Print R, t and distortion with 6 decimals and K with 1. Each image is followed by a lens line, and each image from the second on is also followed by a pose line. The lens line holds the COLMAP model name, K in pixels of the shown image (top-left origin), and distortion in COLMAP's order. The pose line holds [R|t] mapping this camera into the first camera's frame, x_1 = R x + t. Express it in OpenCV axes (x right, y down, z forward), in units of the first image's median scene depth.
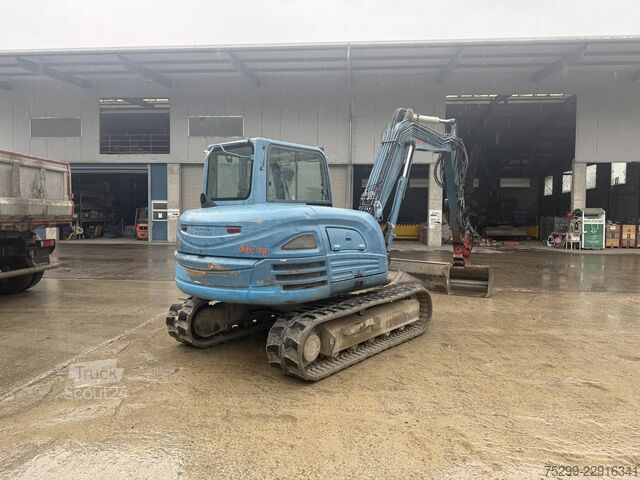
lens RADIAL K [[451.0, 0, 318.3], [0, 451.0, 237.0], [0, 0, 1]] dist [0.071194, -0.086441]
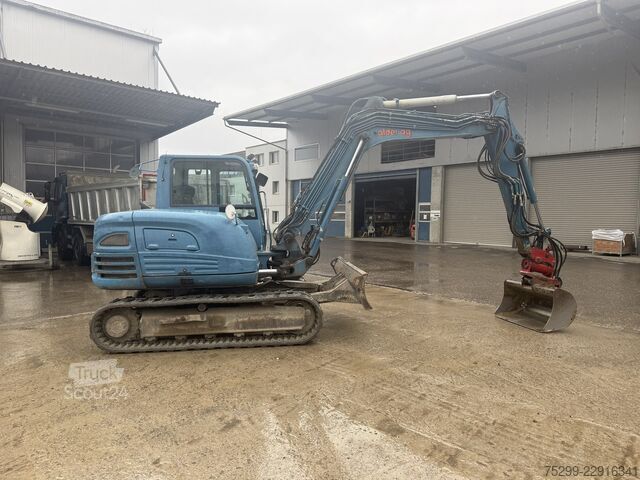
lens RADIAL K [[446.5, 0, 320.0], [0, 446.5, 240.0], [0, 0, 1]] dist [0.068343, -0.079050]
pose [[0.720522, 0.031344, -0.692724, 0.200975], [-0.027586, 0.999483, 0.016531, -0.004197], [0.692883, 0.007198, 0.721014, 0.081860]]
